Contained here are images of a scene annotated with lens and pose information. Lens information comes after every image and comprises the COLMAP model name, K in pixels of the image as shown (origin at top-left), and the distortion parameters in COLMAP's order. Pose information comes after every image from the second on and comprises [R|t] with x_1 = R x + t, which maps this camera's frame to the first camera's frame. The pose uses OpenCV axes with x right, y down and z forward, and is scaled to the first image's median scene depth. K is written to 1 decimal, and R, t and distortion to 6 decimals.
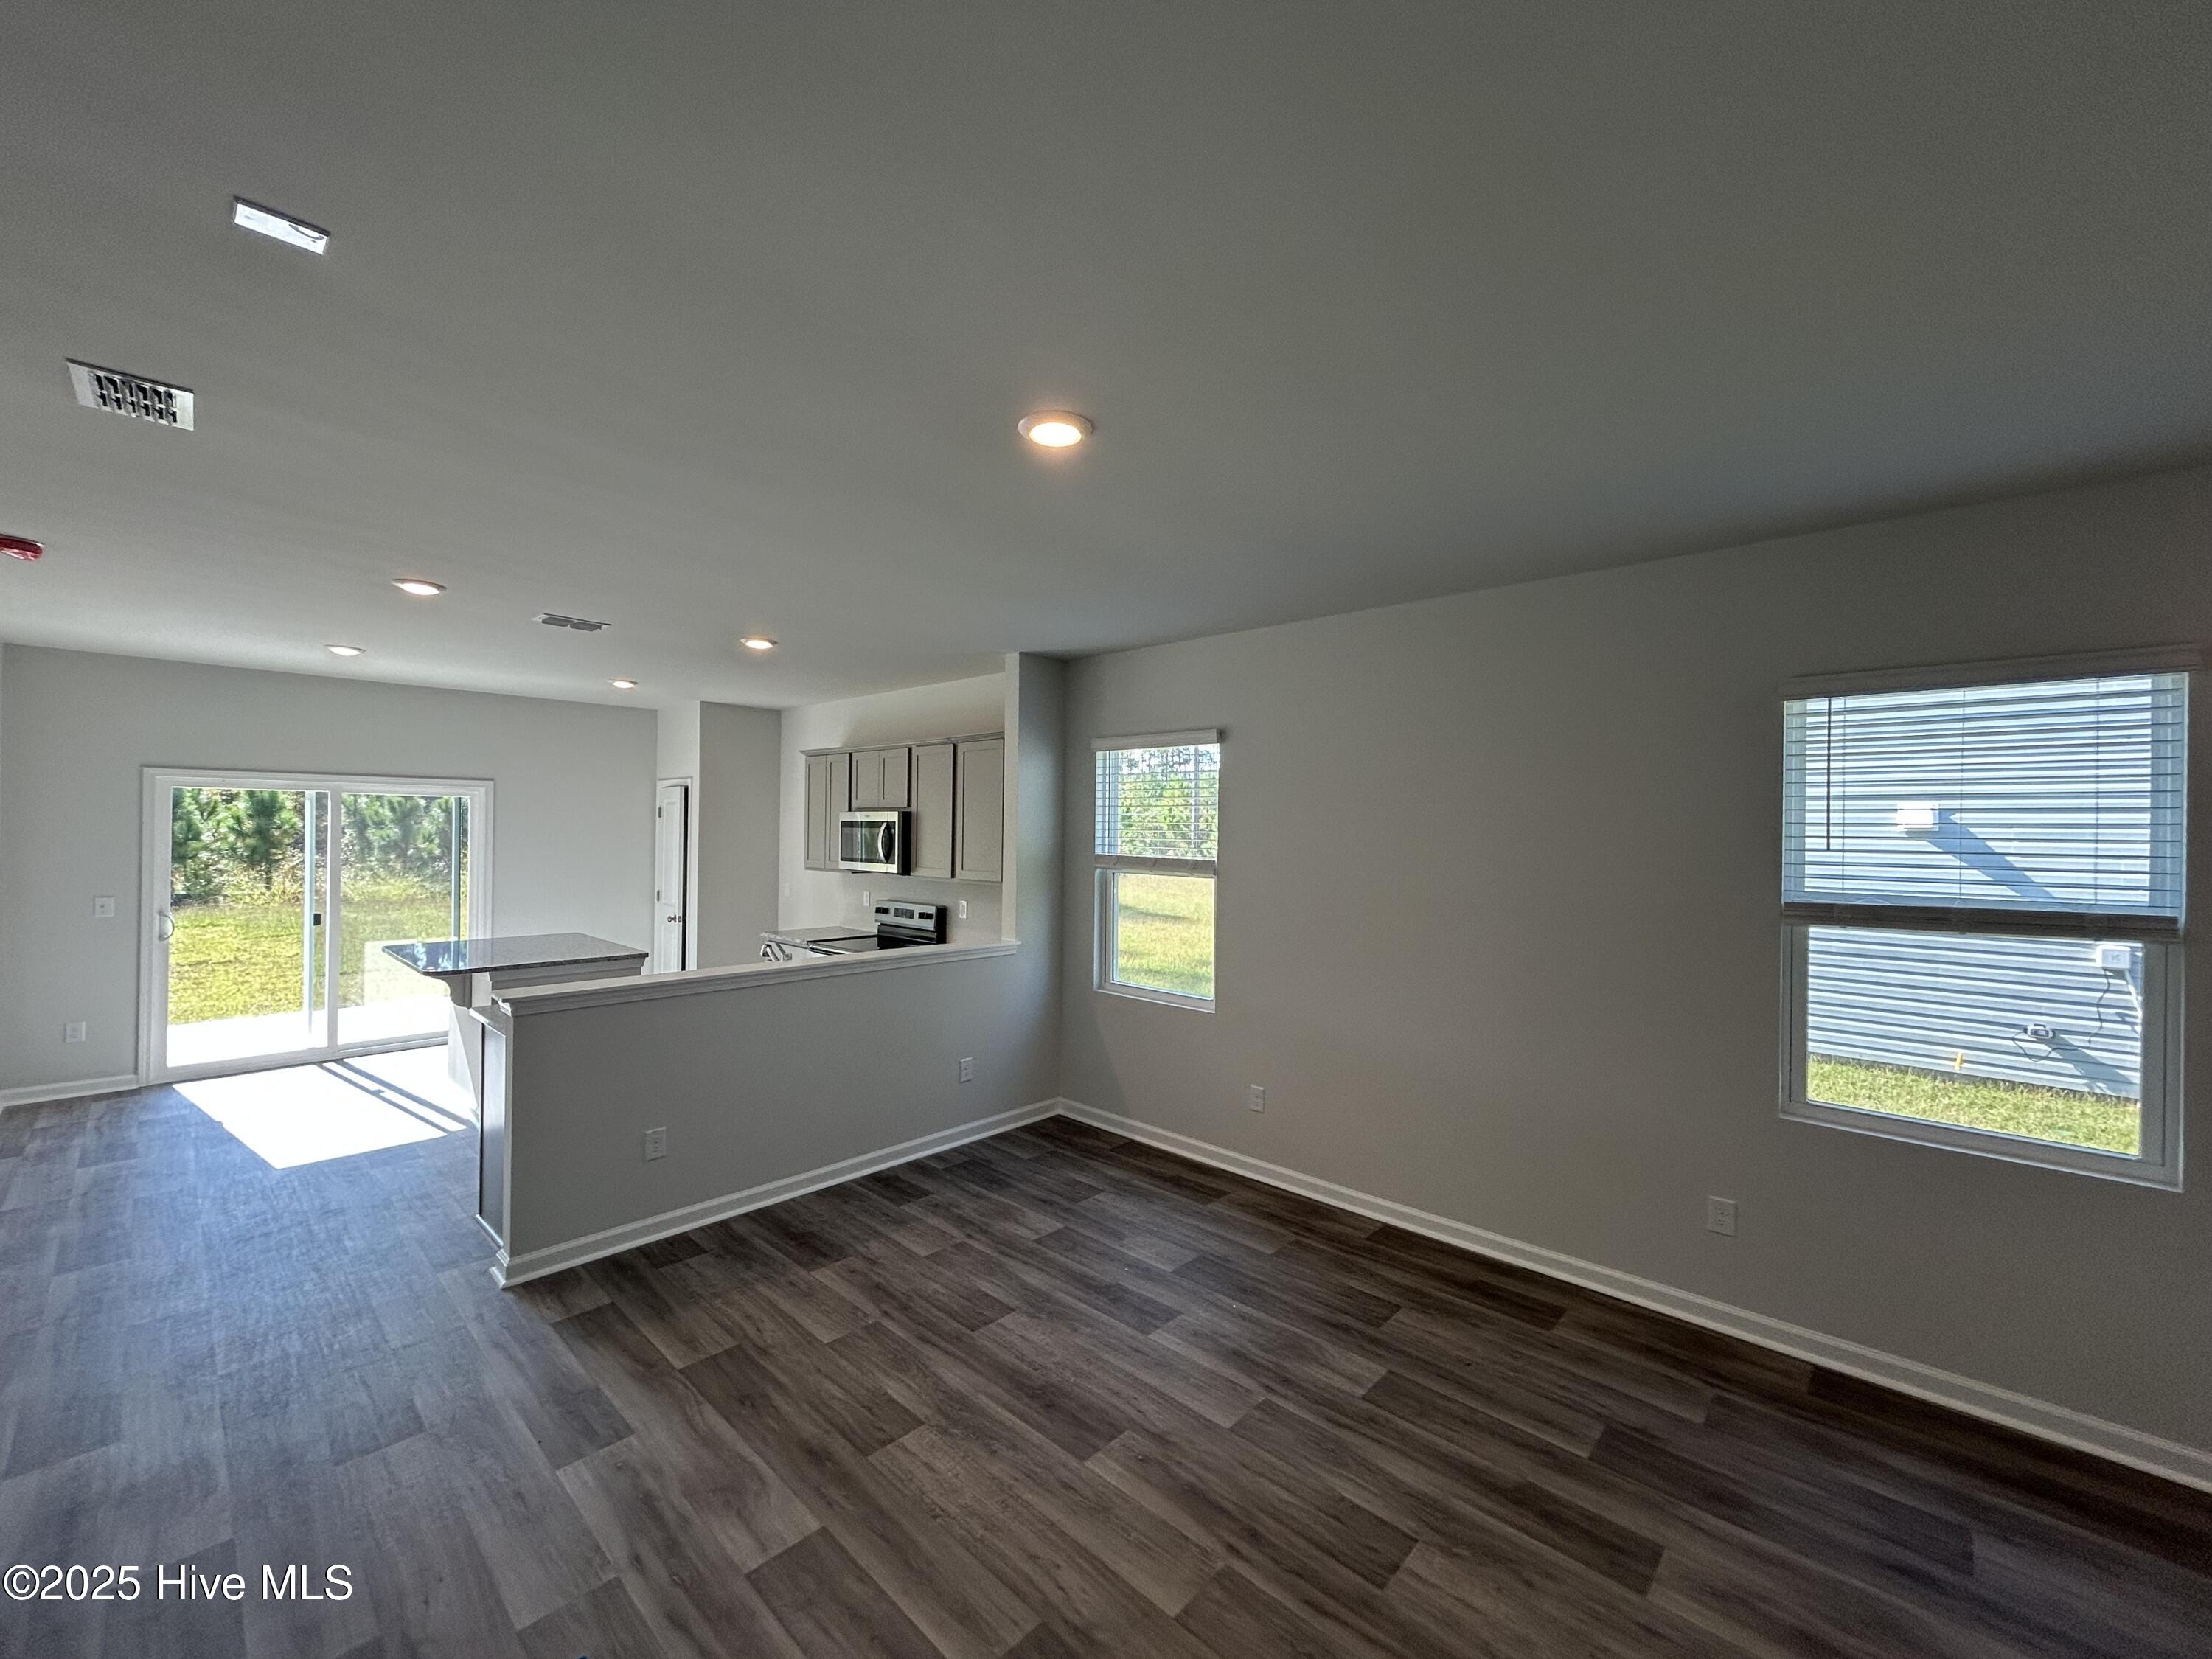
lens RADIAL K [[882.9, 0, 1109.2], [0, 882.9, 830.6], [0, 0, 1]] dist [0.000391, 0.000043]
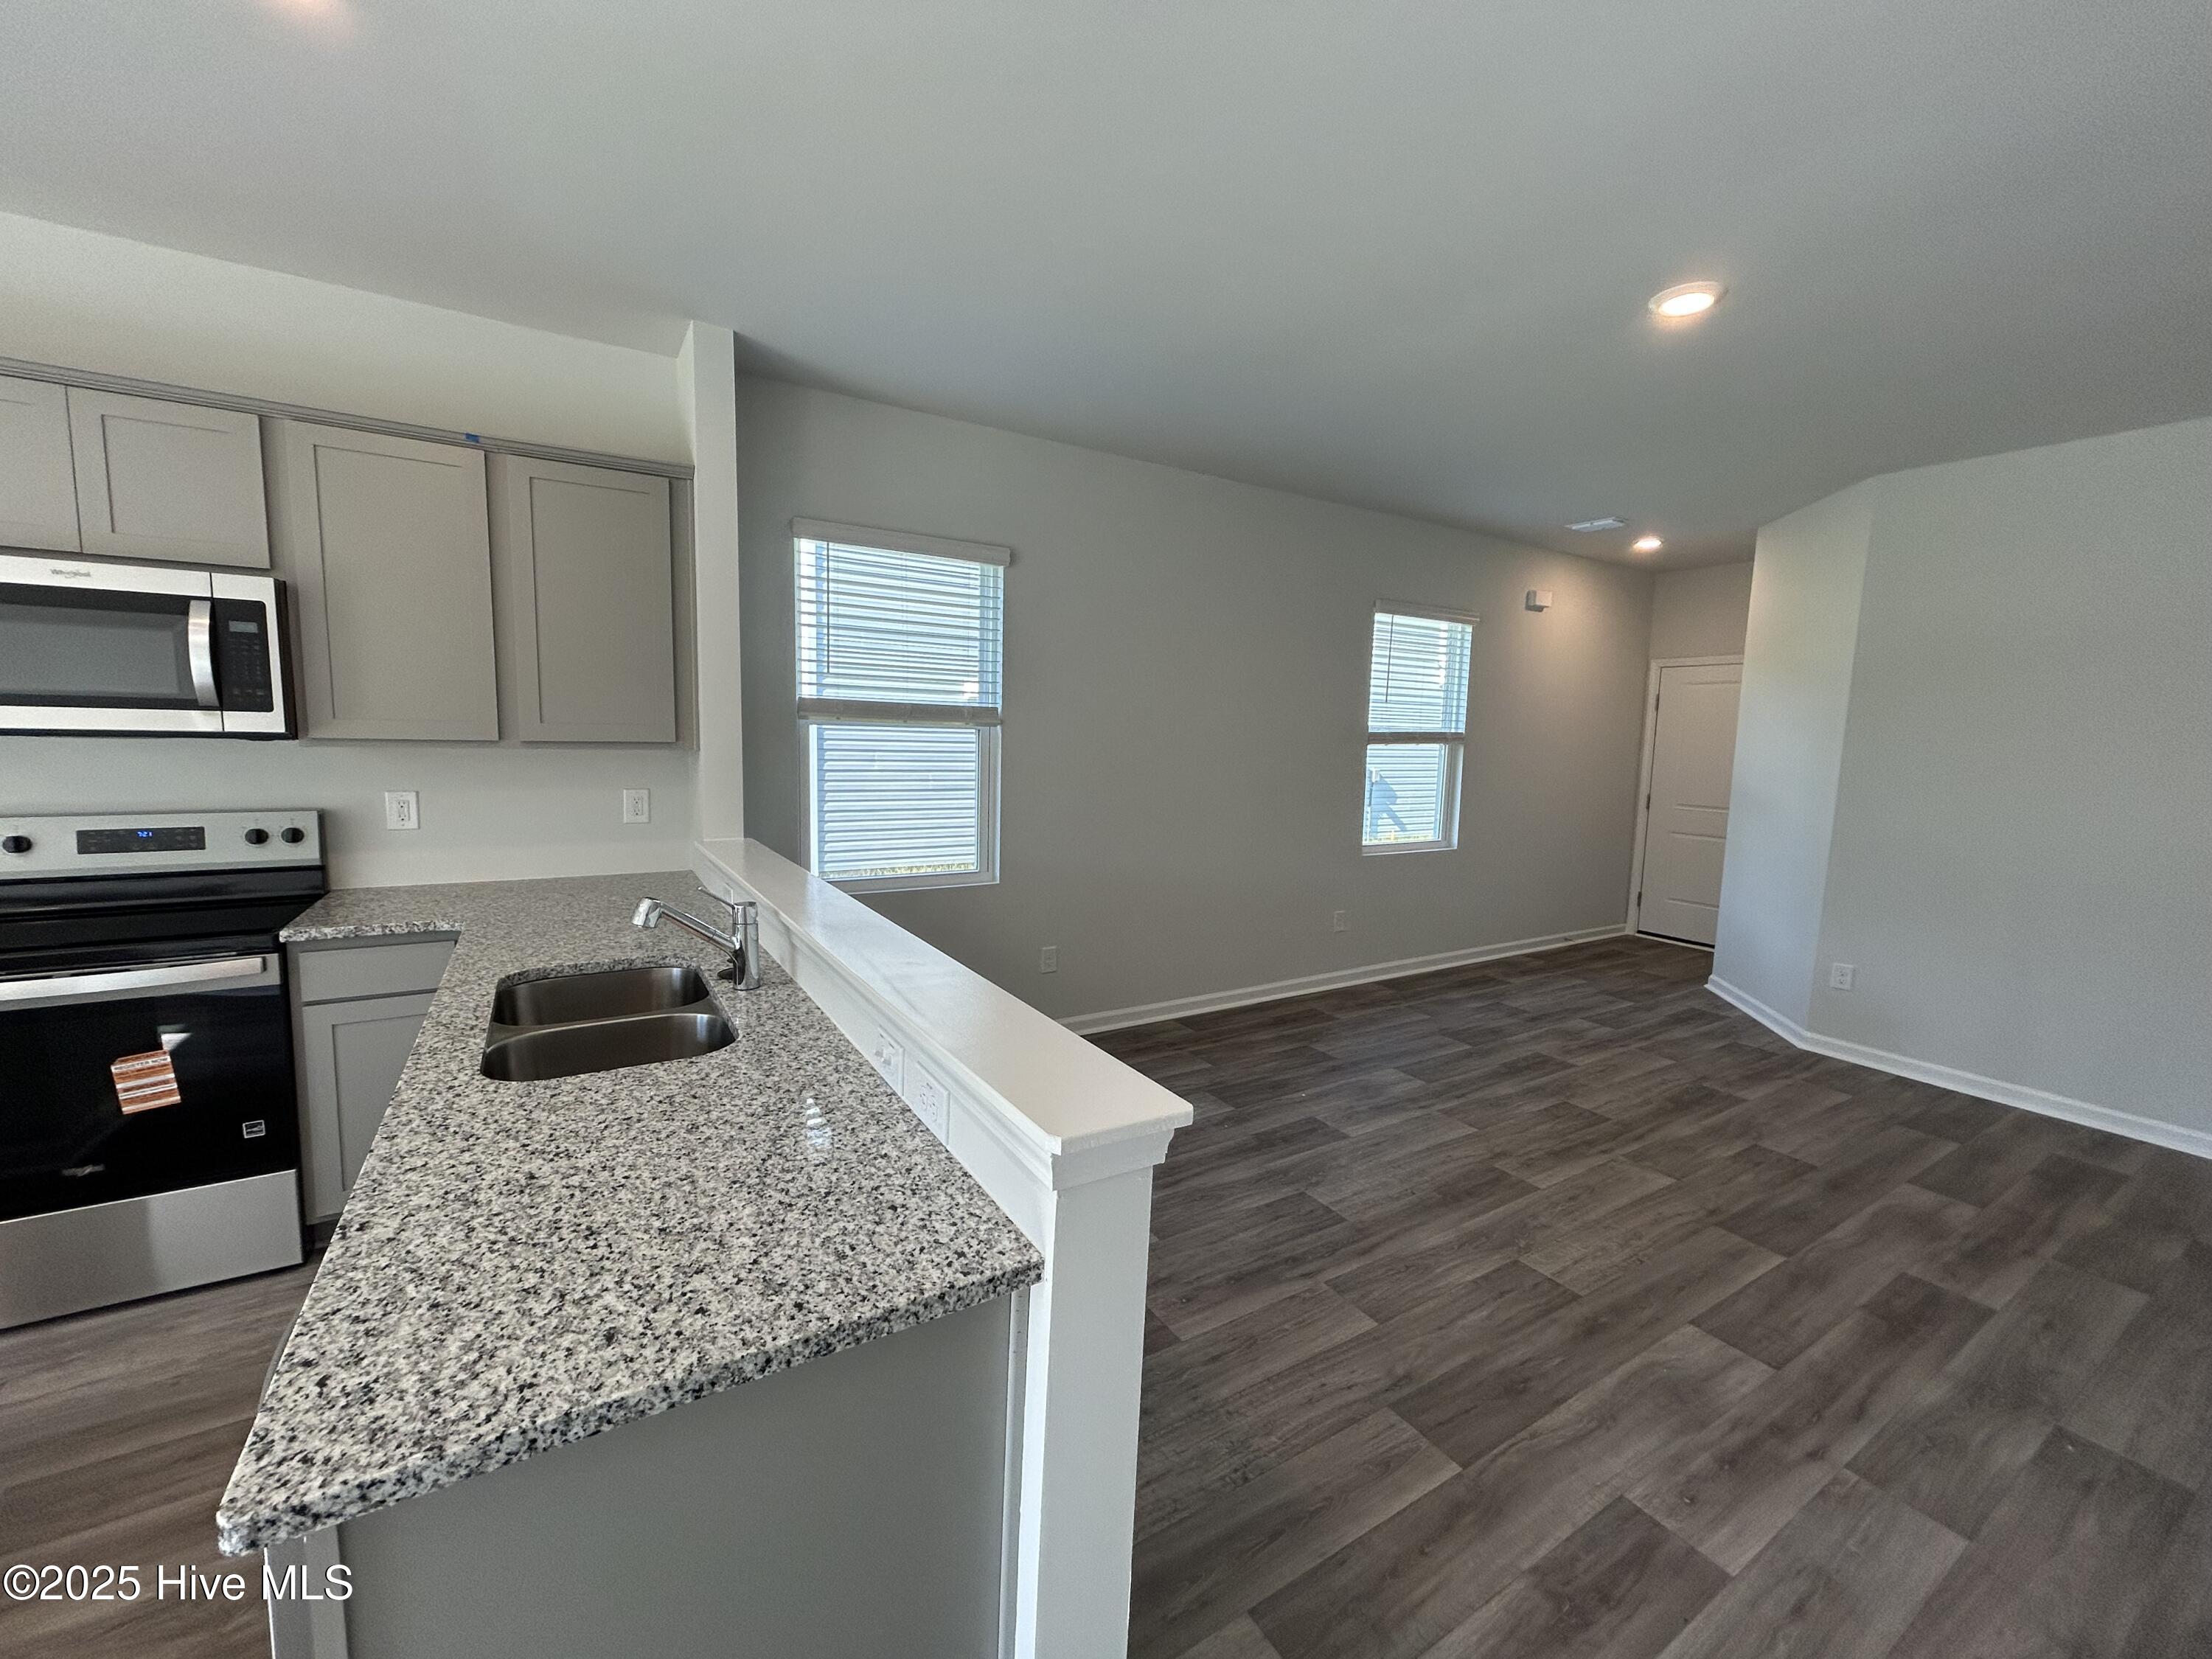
lens RADIAL K [[887.4, 0, 1108.5], [0, 887.4, 826.7], [0, 0, 1]] dist [0.000440, 0.000090]
pose [[0.263956, -0.111928, 0.958018, -0.537281], [-0.021455, 0.992317, 0.121847, 0.033258], [-0.964296, -0.052717, 0.259526, 0.527303]]
